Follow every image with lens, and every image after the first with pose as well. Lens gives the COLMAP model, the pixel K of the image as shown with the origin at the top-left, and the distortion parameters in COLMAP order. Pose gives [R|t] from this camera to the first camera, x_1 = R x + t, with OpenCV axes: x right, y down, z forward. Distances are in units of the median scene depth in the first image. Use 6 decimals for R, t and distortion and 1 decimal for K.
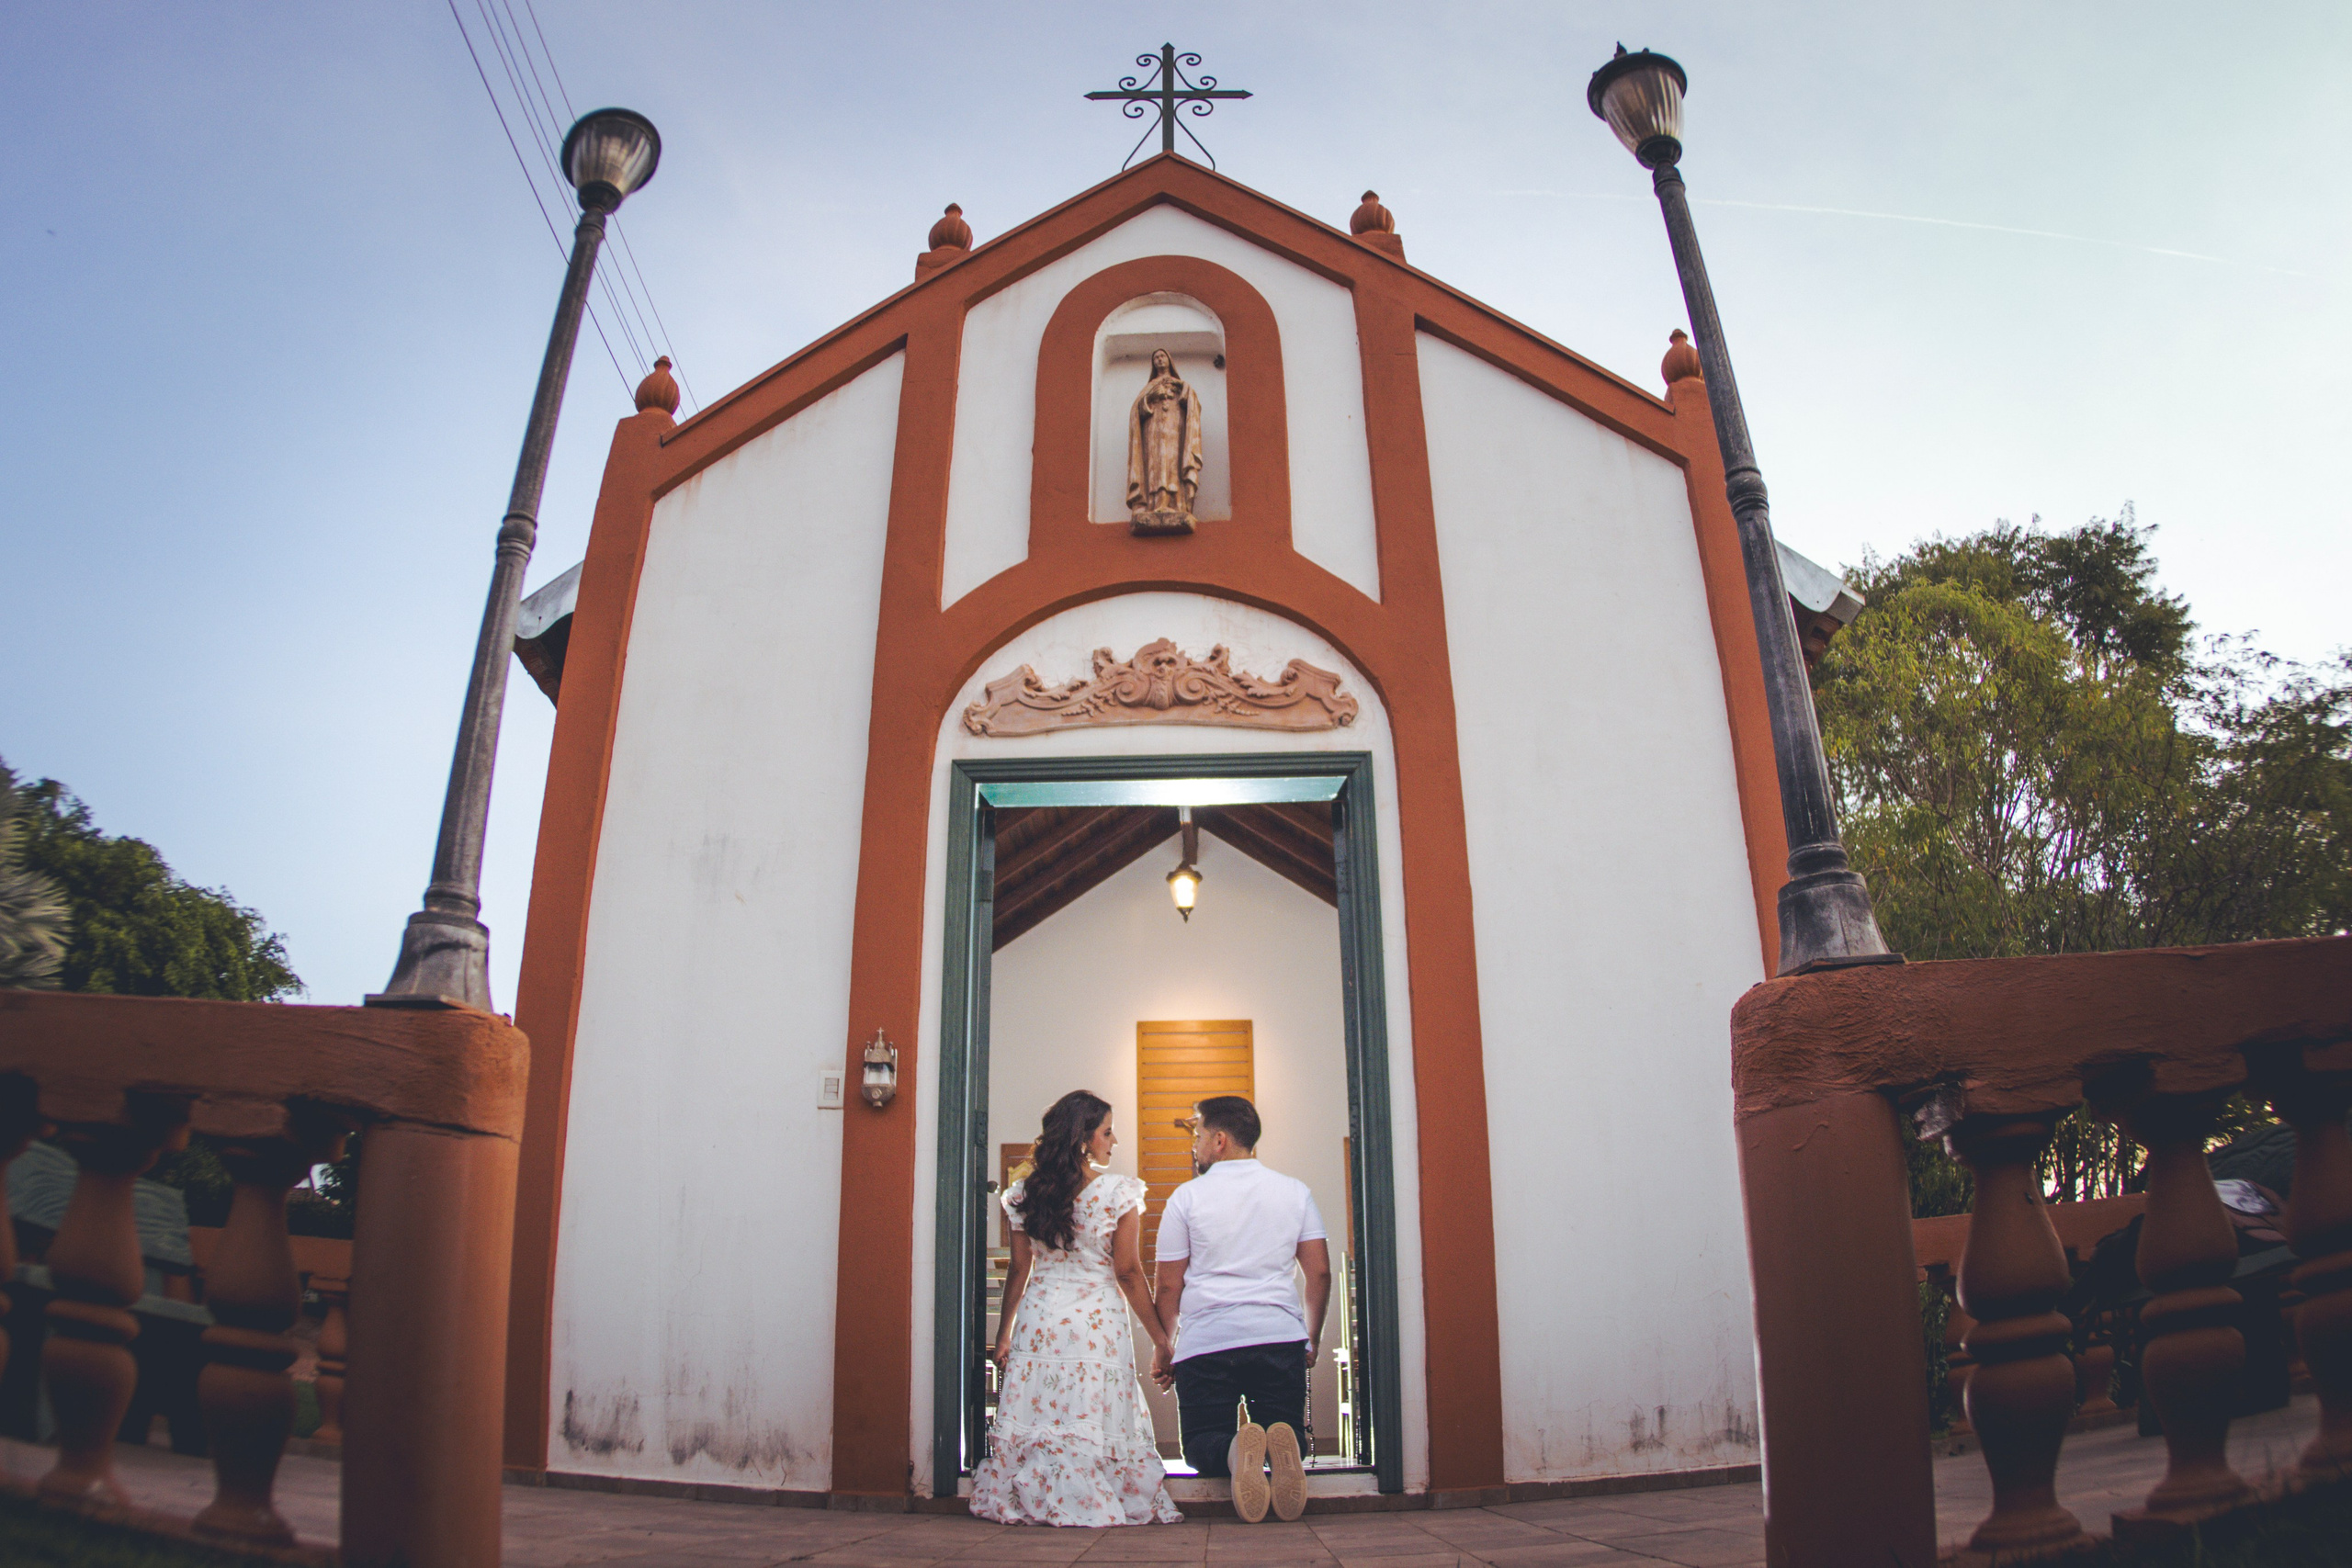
lens RADIAL K [[1622.7, 0, 1176.0], [0, 1622.7, 784.0], [0, 0, 1]] dist [-0.321843, 0.108764]
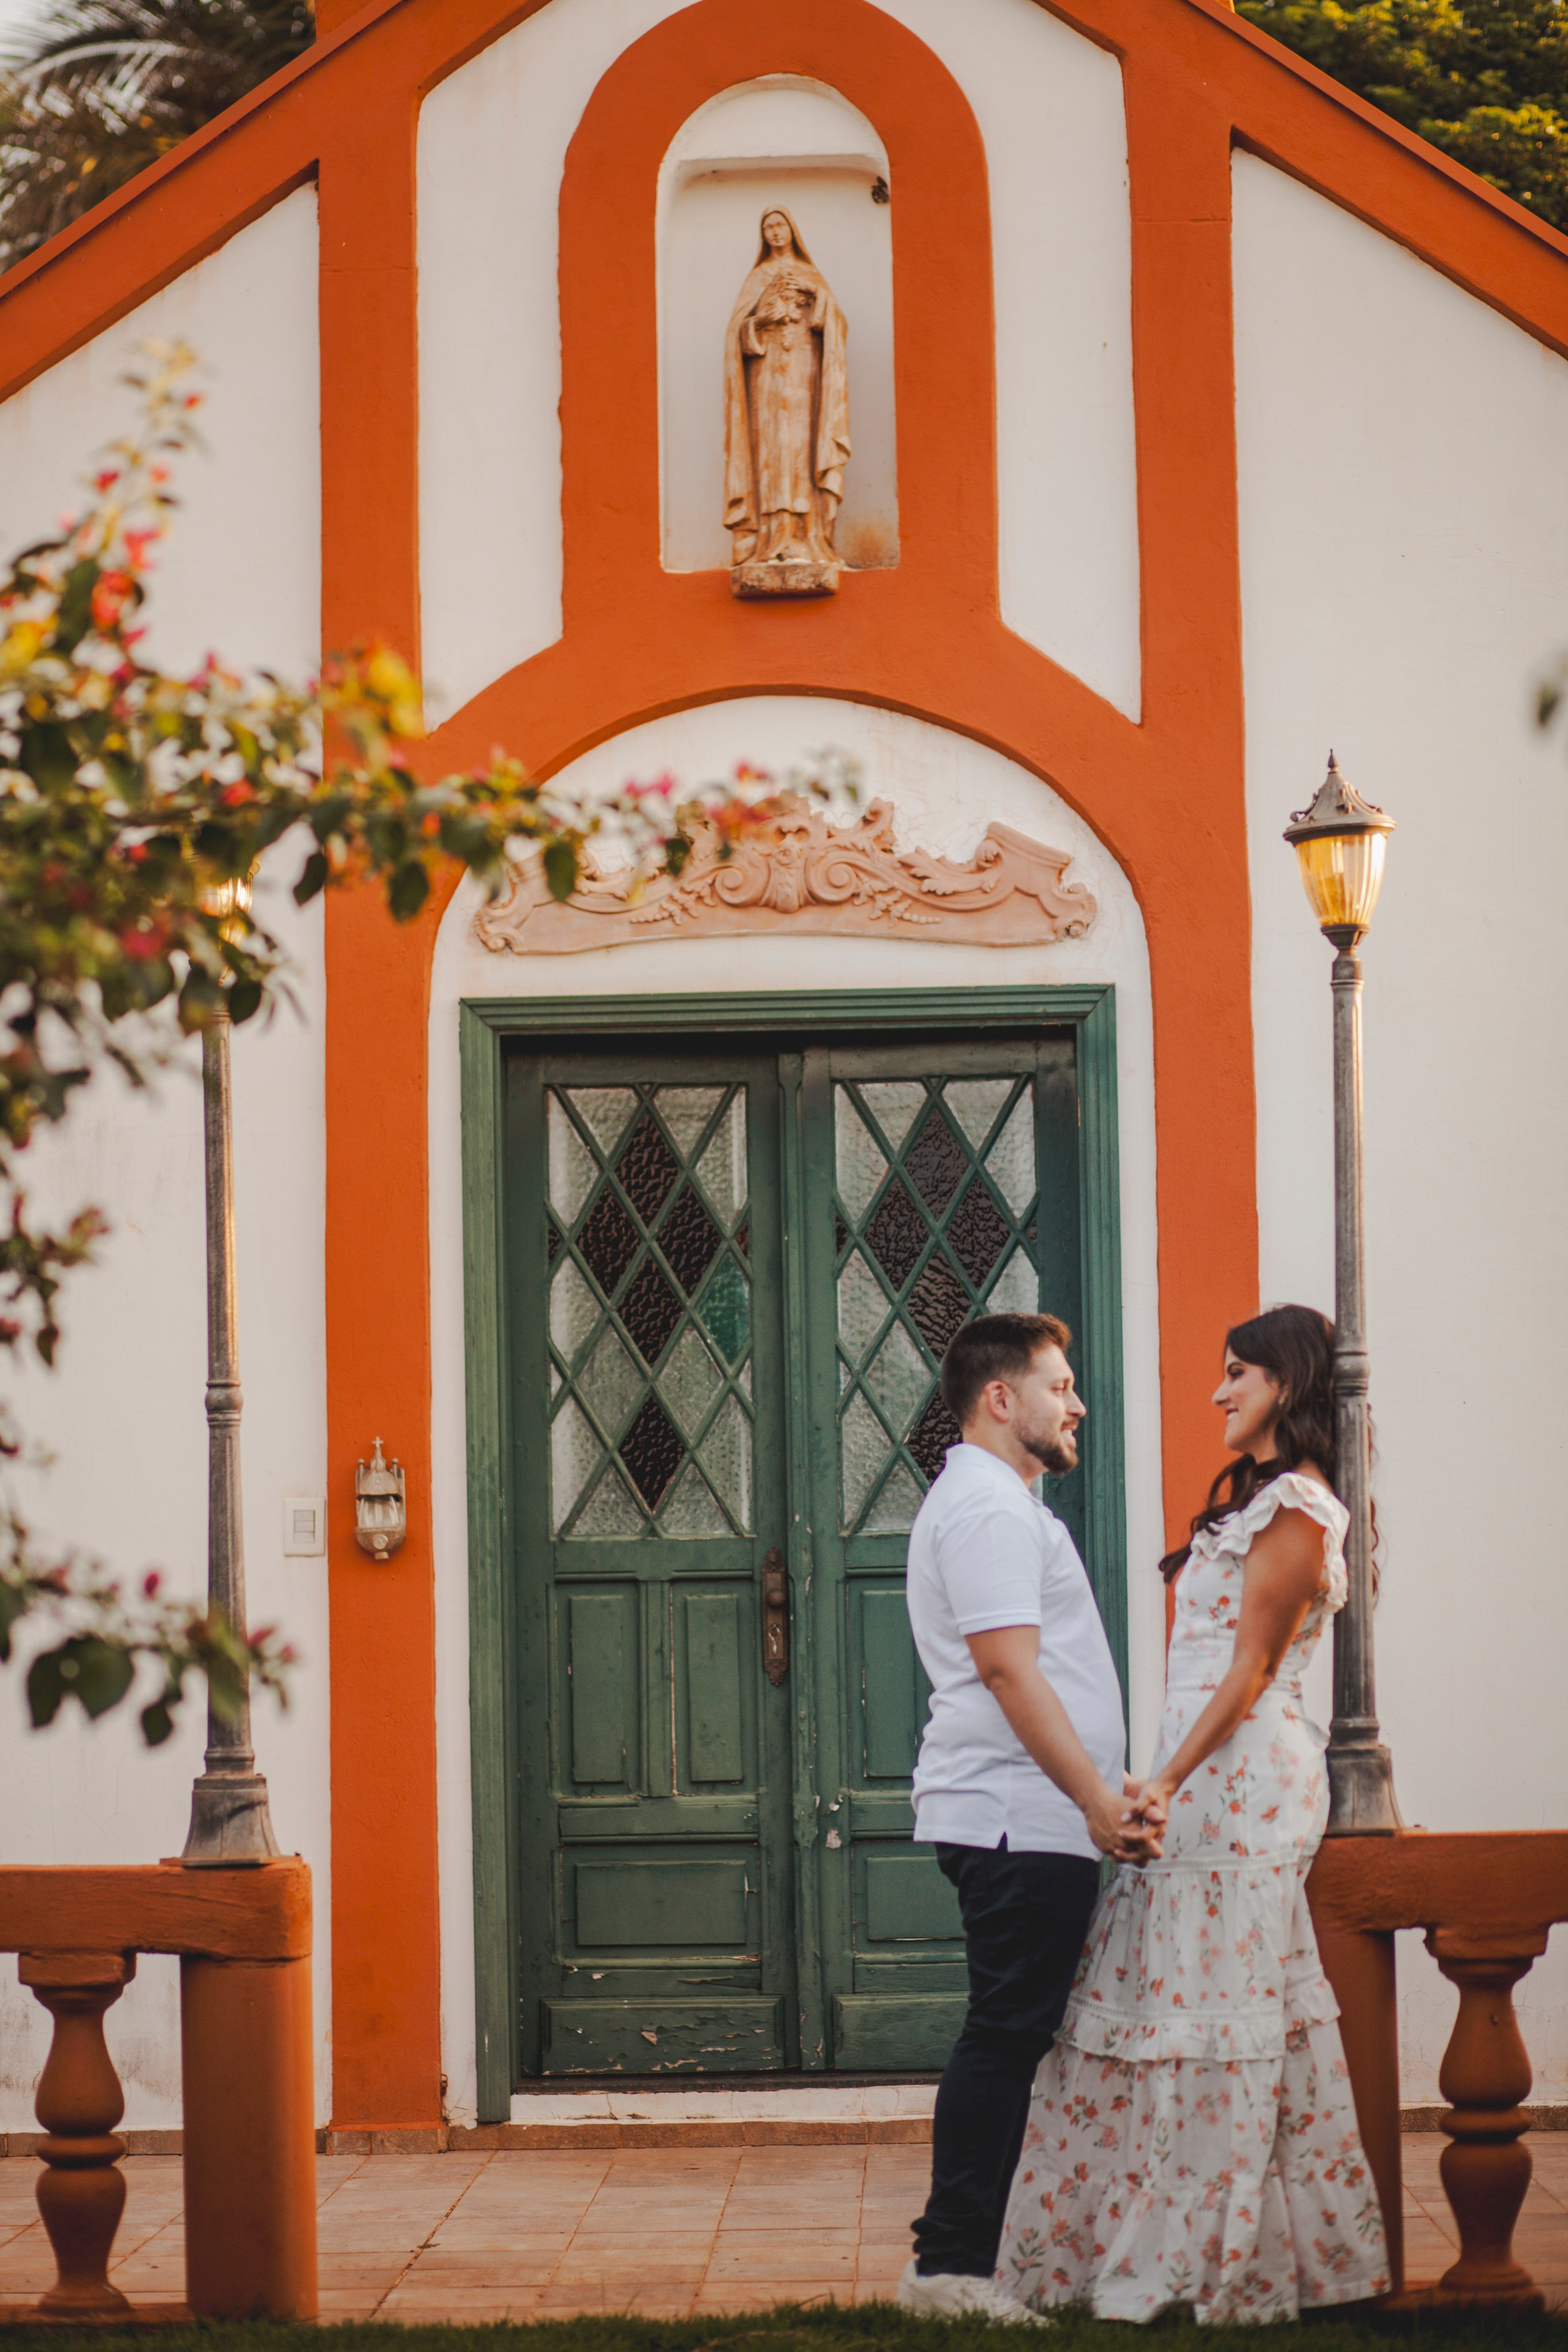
lens RADIAL K [[5374.5, 0, 784.0], [0, 5374.5, 1176.0], [0, 0, 1]] dist [-0.066283, -1.080106]
pose [[0.999958, -0.008478, 0.003491, -0.018197], [0.007008, 0.952275, 0.305160, -0.587497], [-0.005911, -0.305123, 0.952295, -1.033391]]
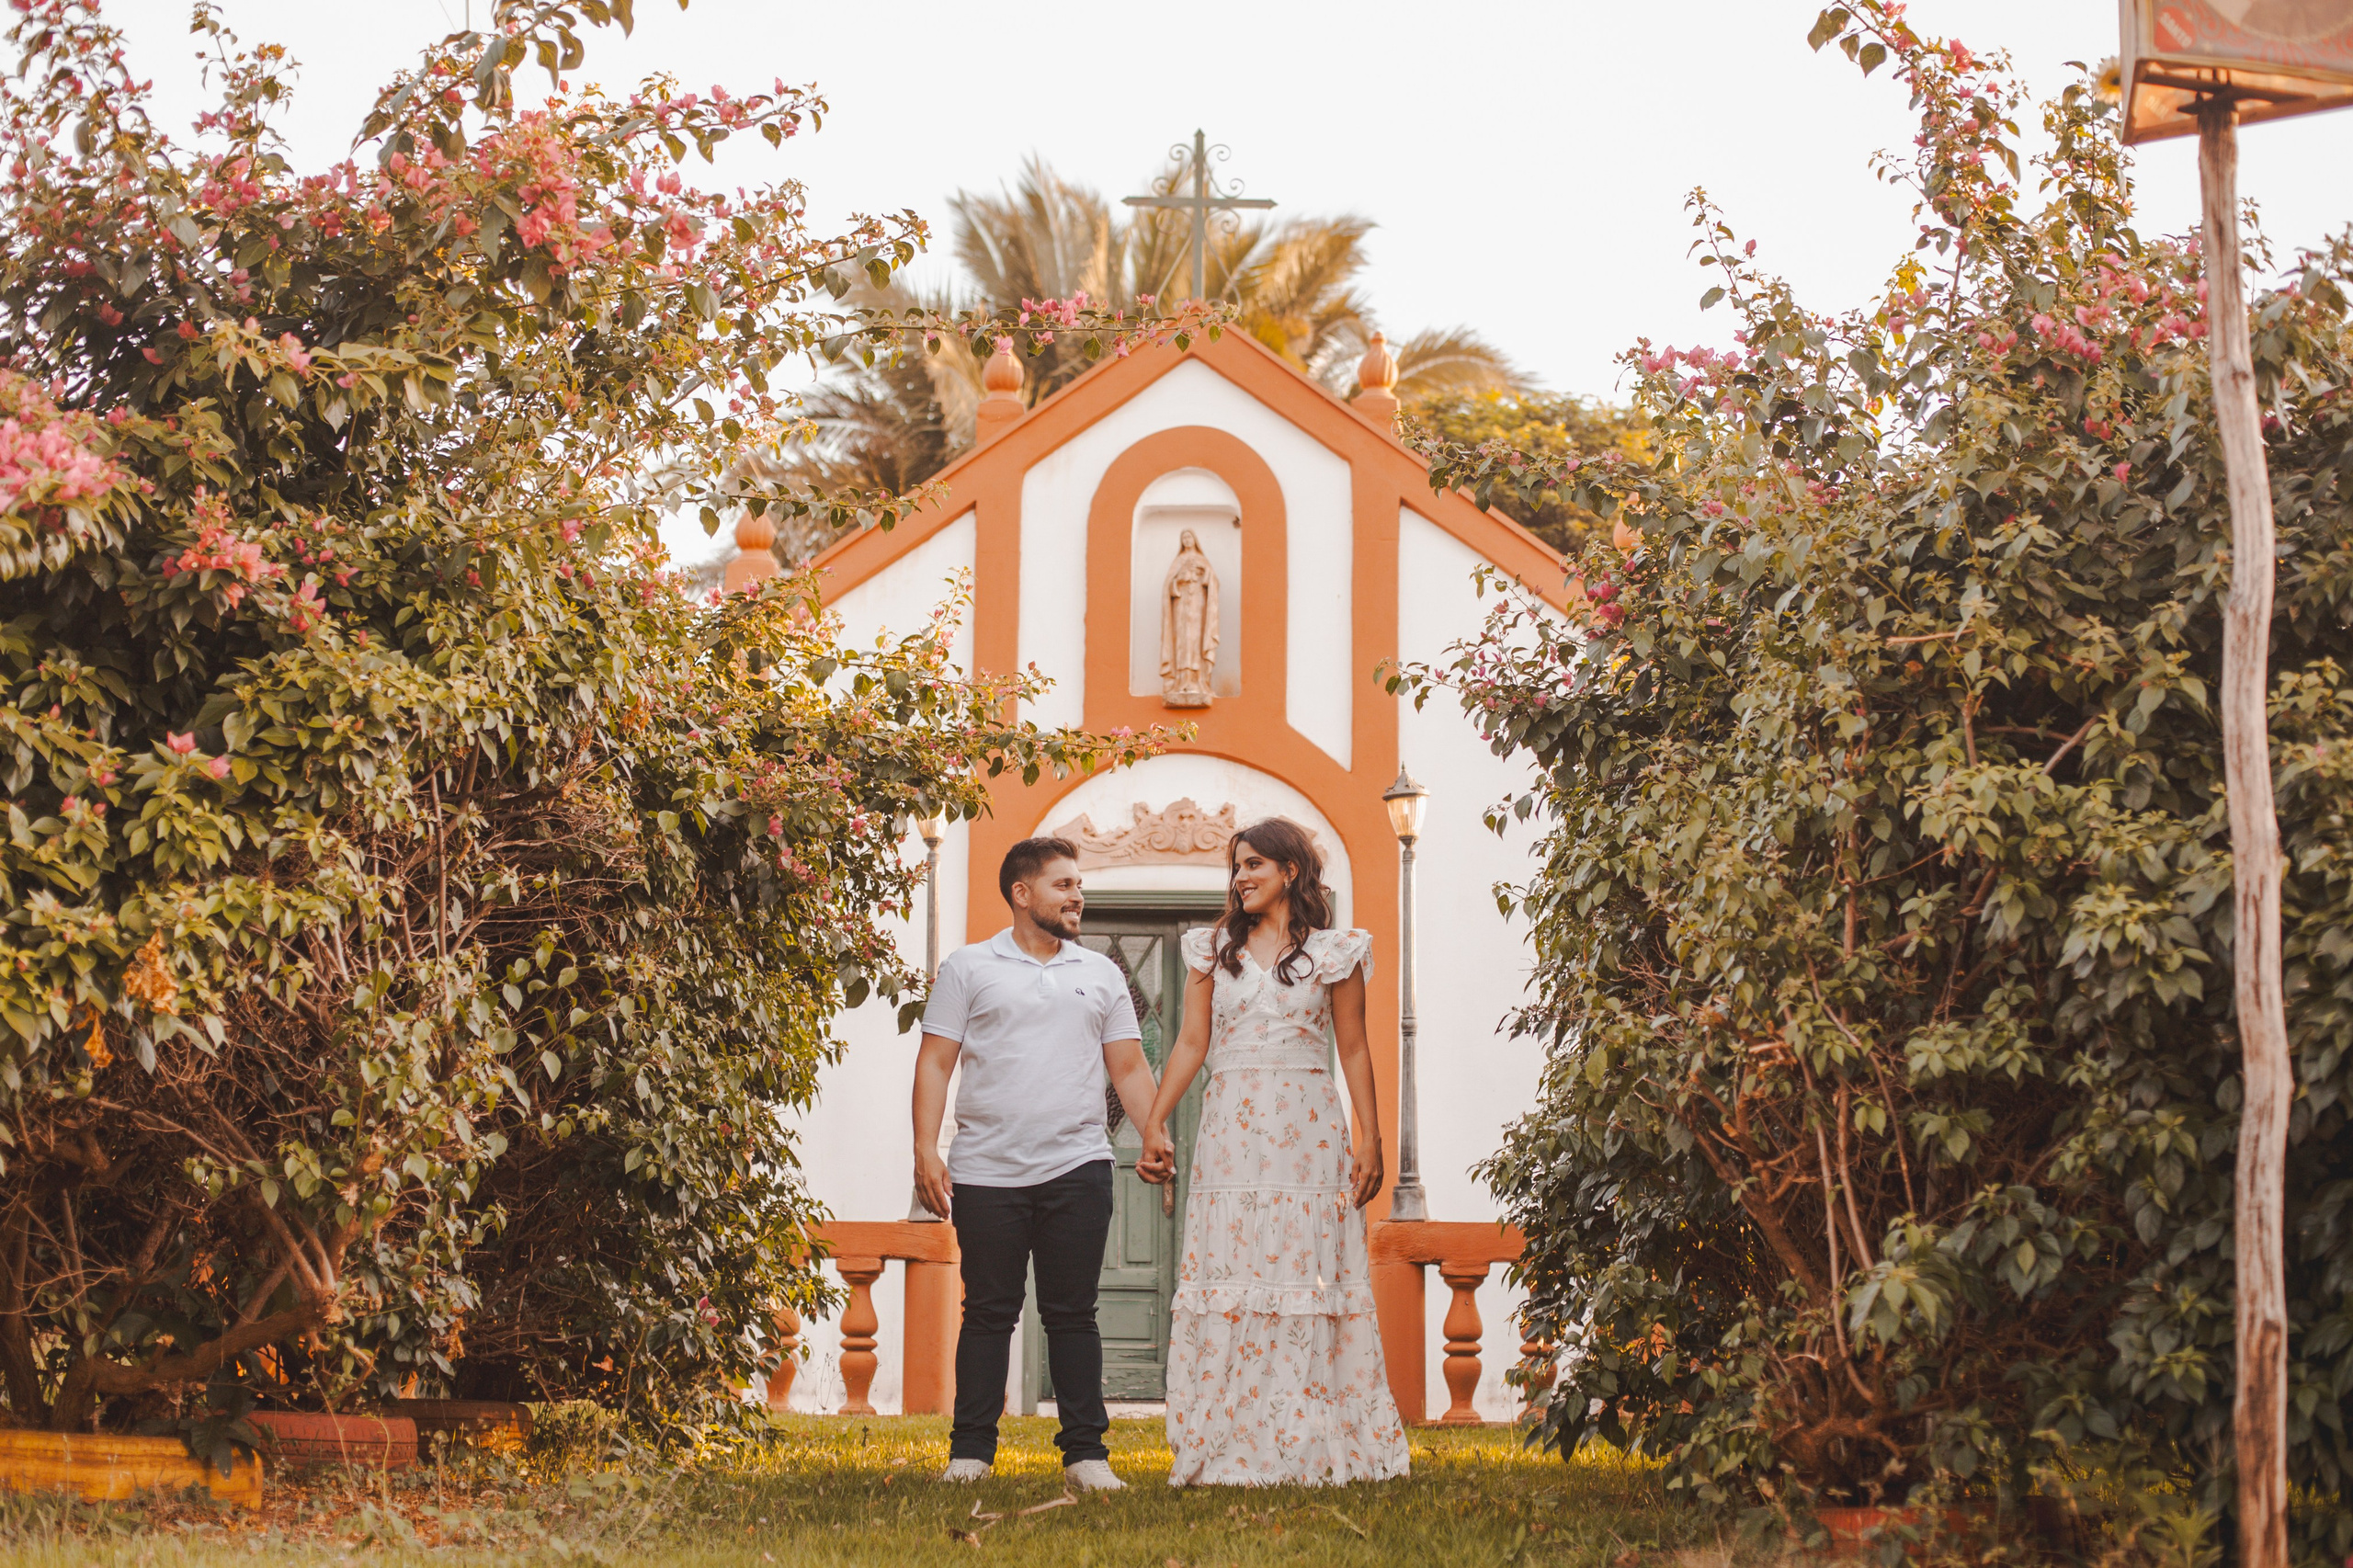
lens RADIAL K [[3352.4, 0, 1176.5], [0, 3352.4, 784.0], [0, 0, 1]] dist [-0.081298, 0.055536]
pose [[0.999803, 0.018976, -0.005777, 0.000241], [-0.017378, 0.978371, 0.206125, -0.681729], [0.009563, -0.205984, 0.978509, -1.740880]]
